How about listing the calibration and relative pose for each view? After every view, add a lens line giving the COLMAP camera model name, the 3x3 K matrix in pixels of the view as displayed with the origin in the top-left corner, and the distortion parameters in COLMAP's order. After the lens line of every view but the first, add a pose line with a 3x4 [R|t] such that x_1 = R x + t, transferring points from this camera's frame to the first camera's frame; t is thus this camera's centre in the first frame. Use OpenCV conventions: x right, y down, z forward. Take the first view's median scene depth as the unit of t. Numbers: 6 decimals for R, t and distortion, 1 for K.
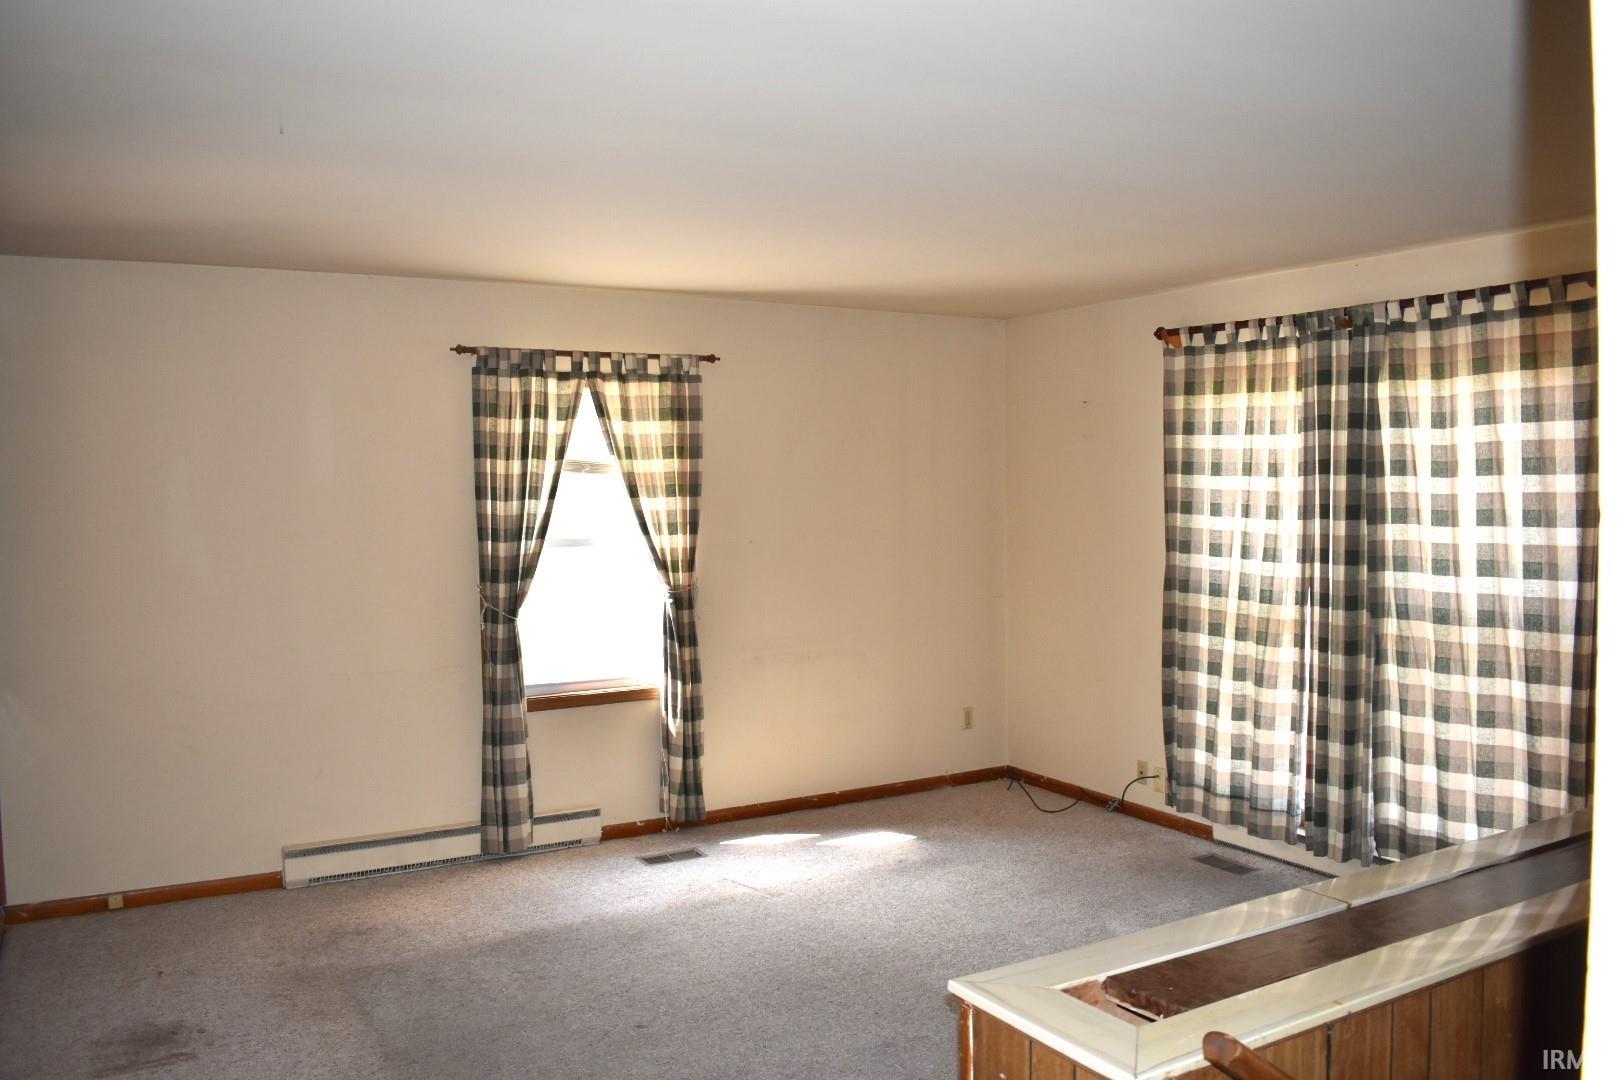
lens RADIAL K [[1287.7, 0, 809.8], [0, 1287.7, 539.0], [0, 0, 1]] dist [-0.103277, 0.019519]
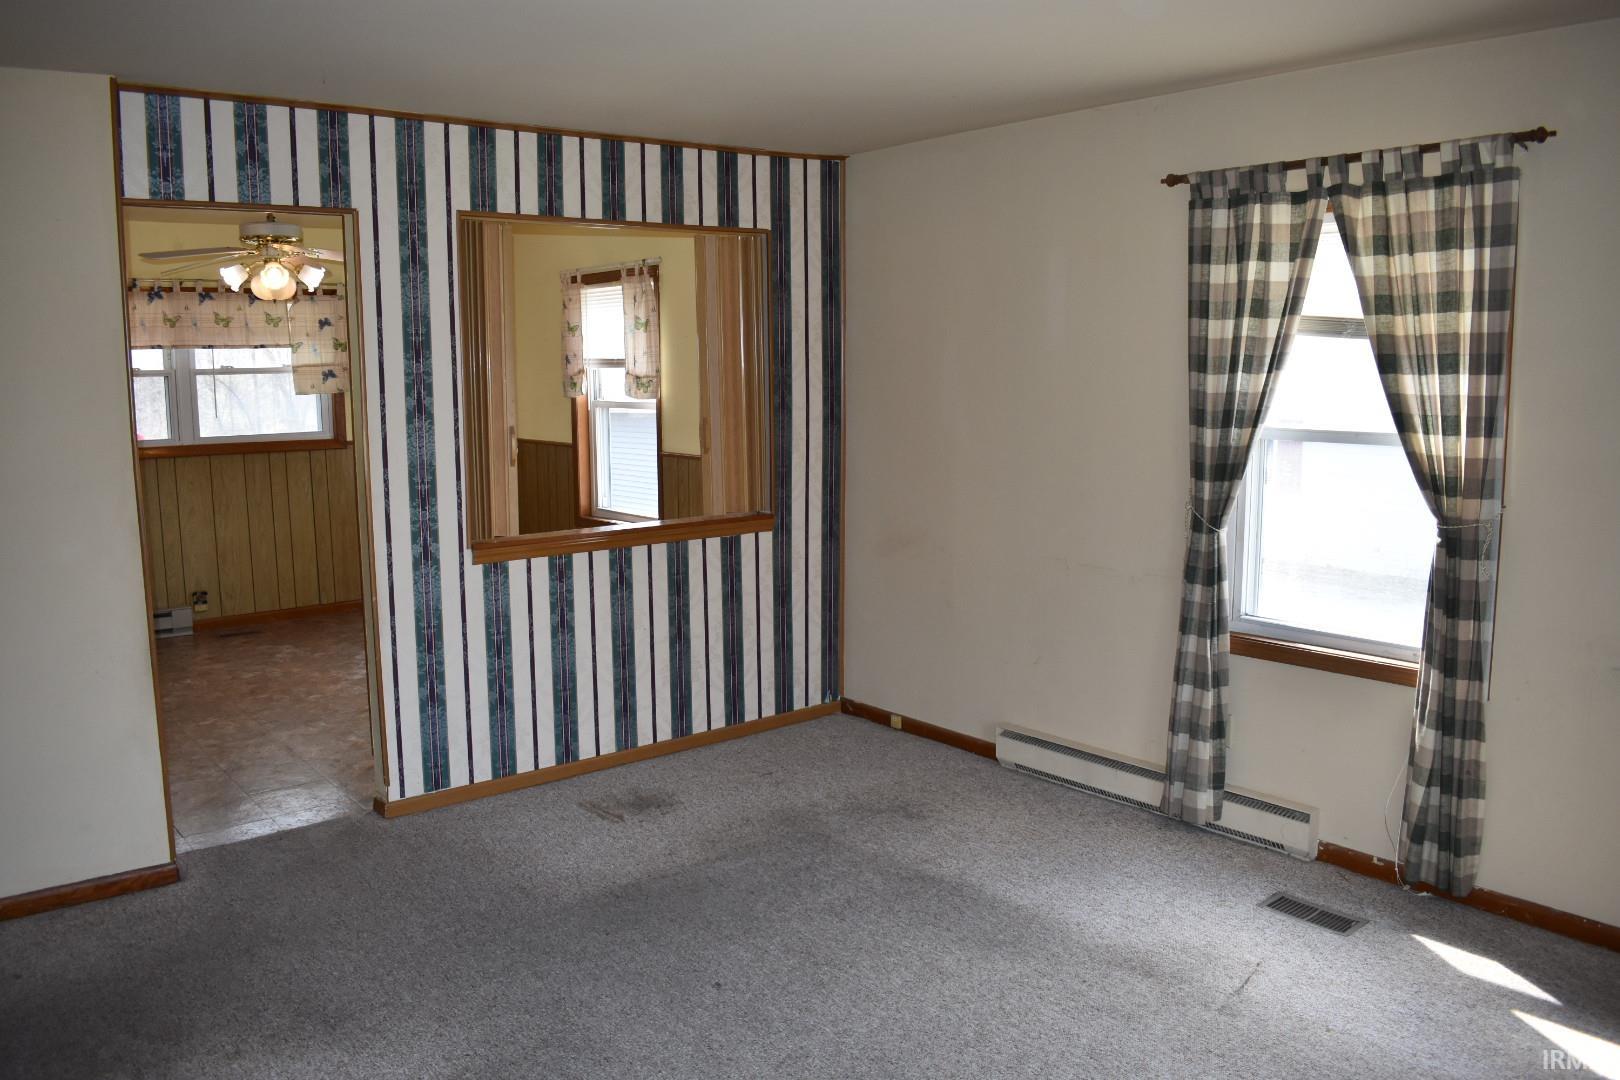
lens RADIAL K [[1287.7, 0, 811.0], [0, 1287.7, 538.9], [0, 0, 1]] dist [-0.103277, 0.019519]
pose [[0.138135, 0.146266, -0.979553, 0.472205], [-0.029563, 0.989203, 0.143538, -0.033274], [0.989972, 0.009131, 0.140968, 0.639510]]
